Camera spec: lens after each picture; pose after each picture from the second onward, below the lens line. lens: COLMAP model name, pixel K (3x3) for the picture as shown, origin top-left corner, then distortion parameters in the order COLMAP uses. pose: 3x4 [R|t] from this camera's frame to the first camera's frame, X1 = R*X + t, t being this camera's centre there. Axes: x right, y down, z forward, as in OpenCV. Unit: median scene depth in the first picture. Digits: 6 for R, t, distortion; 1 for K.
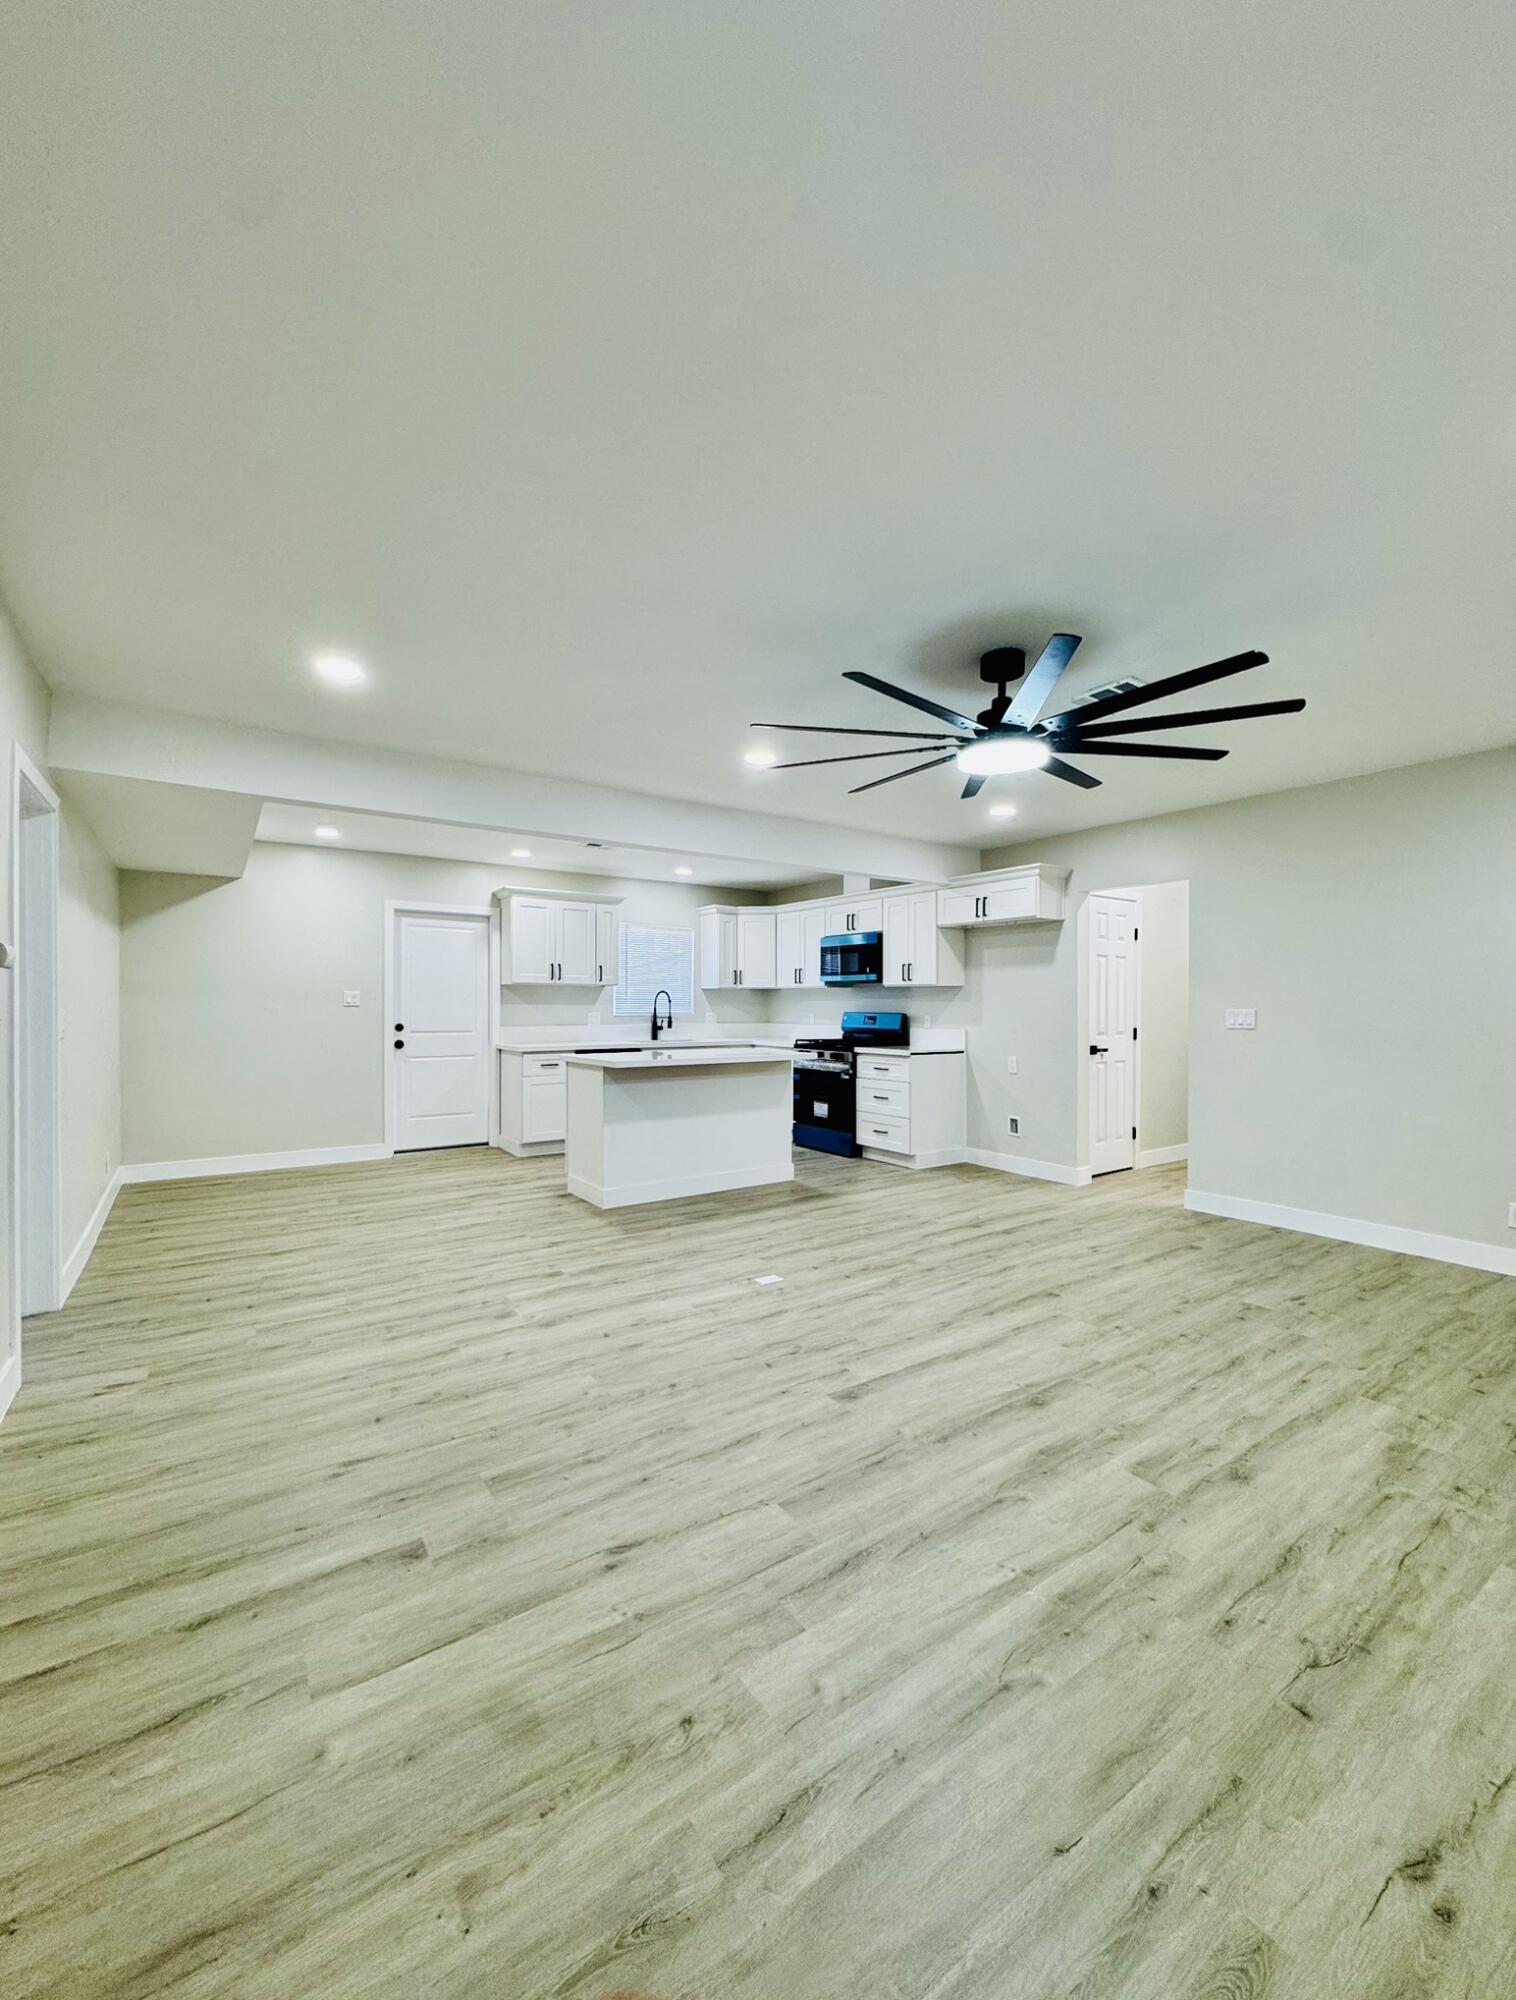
lens RADIAL K [[810.9, 0, 755.0], [0, 810.9, 992.0], [0, 0, 1]] dist [-0.002965, 0.000227]
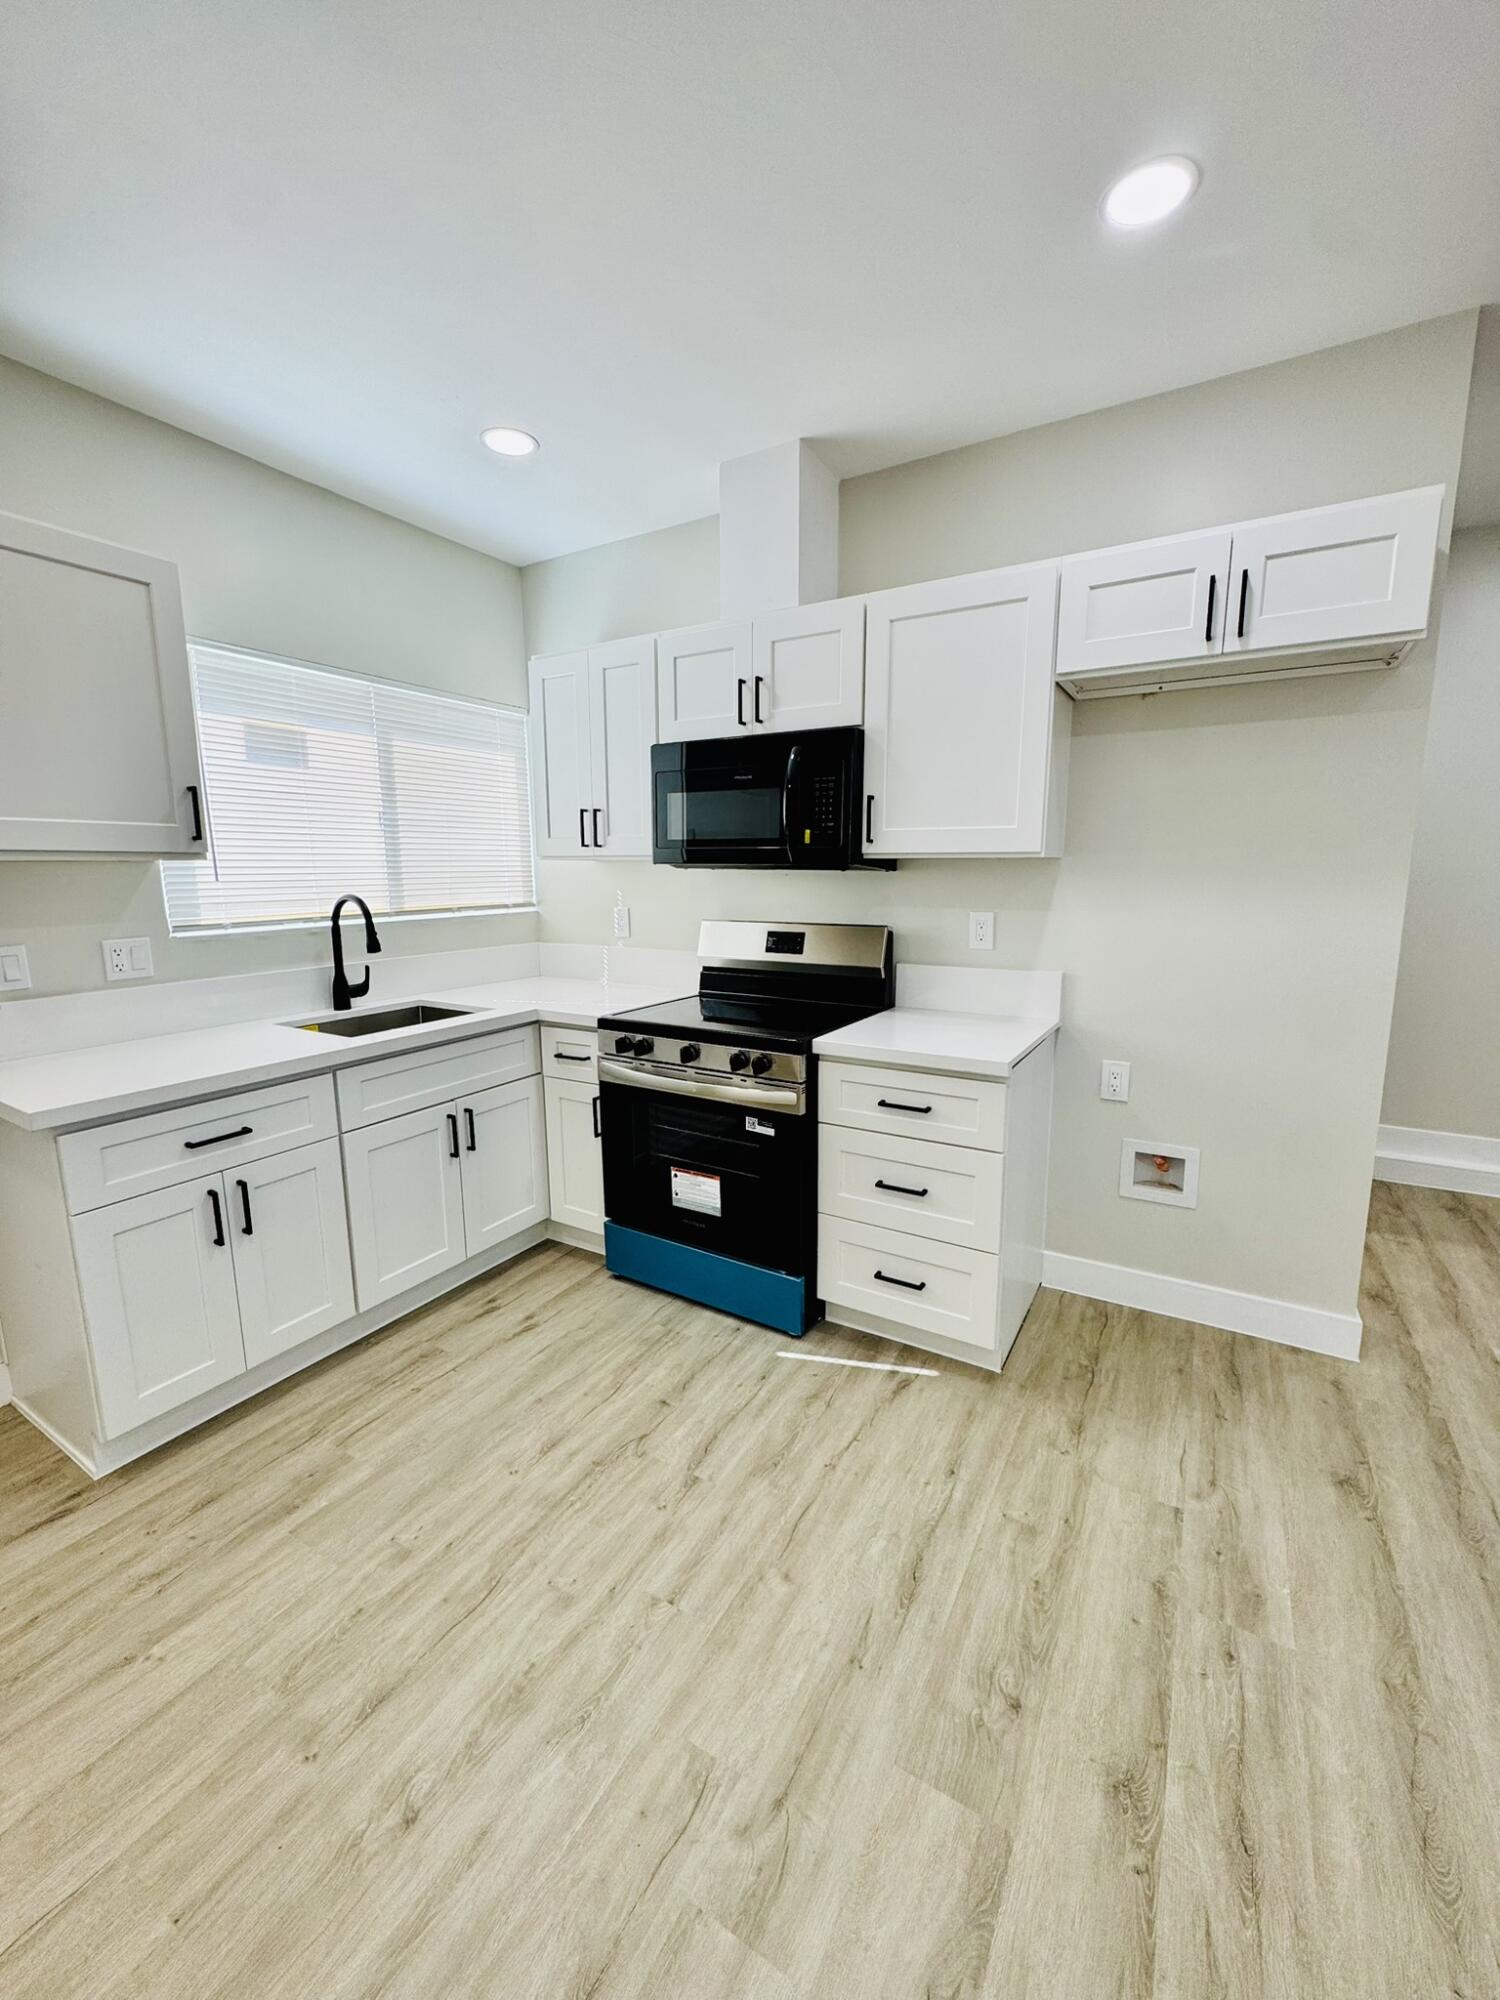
lens RADIAL K [[794.0, 0, 752.5], [0, 794.0, 1000.0], [0, 0, 1]] dist [-0.004216, 0.000225]
pose [[0.911865, -0.071084, 0.404288, -0.031069], [-0.001219, 0.984419, 0.175836, -0.005752], [-0.410488, -0.160831, 0.897571, 0.674707]]
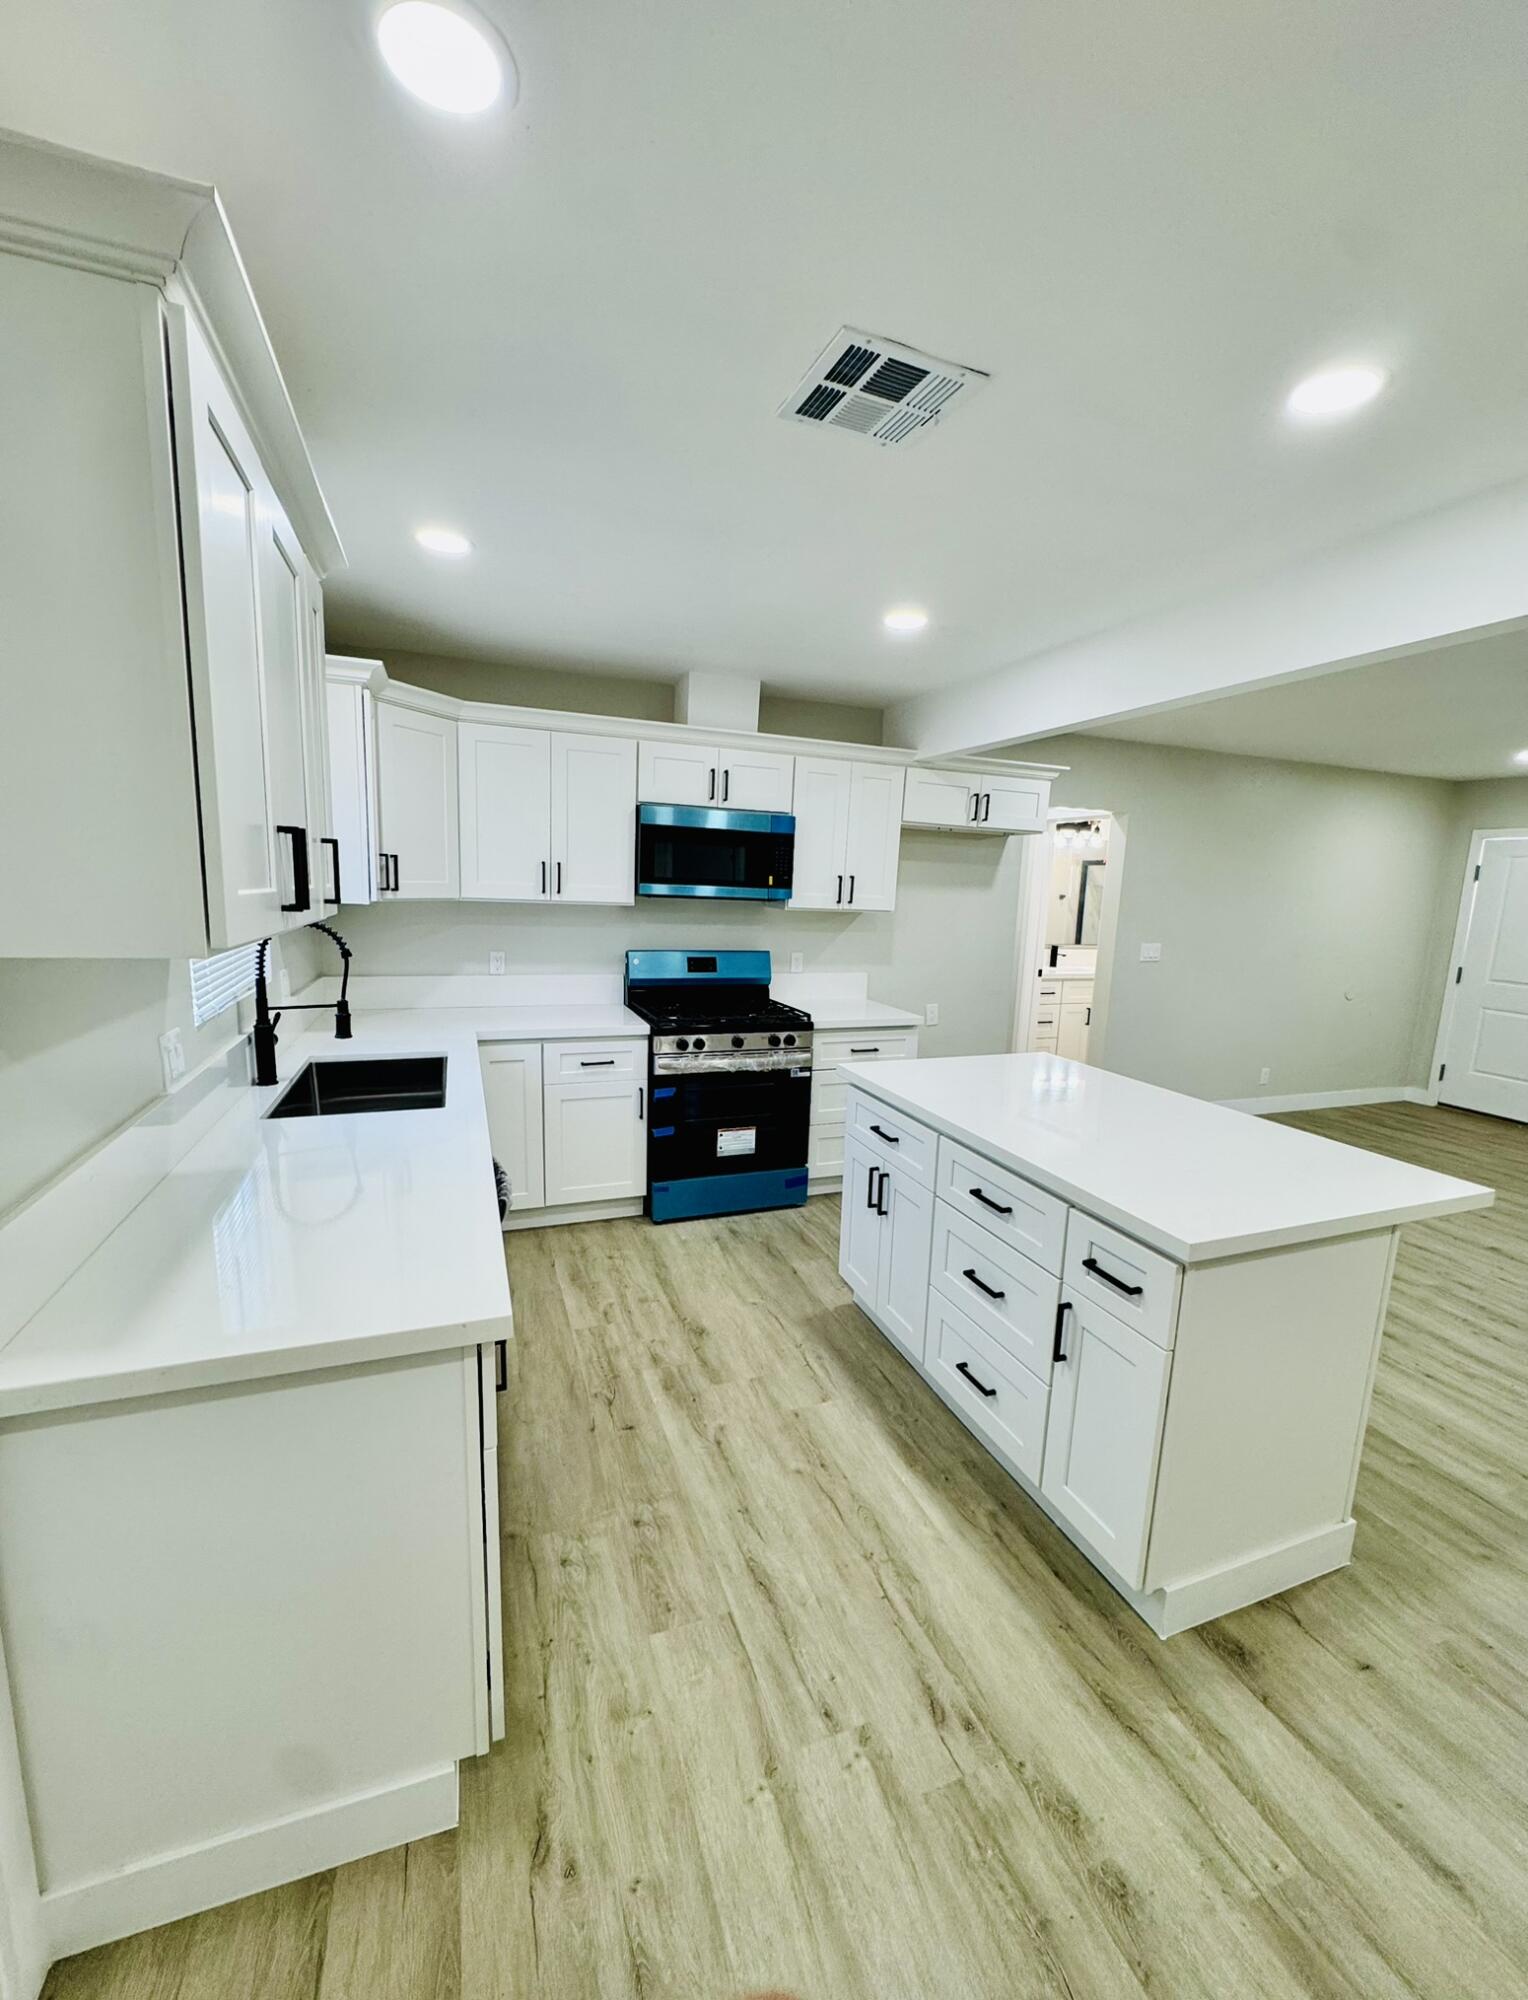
lens RADIAL K [[810.9, 0, 762.9], [0, 810.9, 1022.4], [0, 0, 1]] dist [-0.002965, 0.000227]
pose [[0.238587, -0.161609, 0.957580, -0.411923], [-0.050957, 0.982614, 0.178530, -0.030049], [-0.969783, -0.091390, 0.226204, 0.851004]]
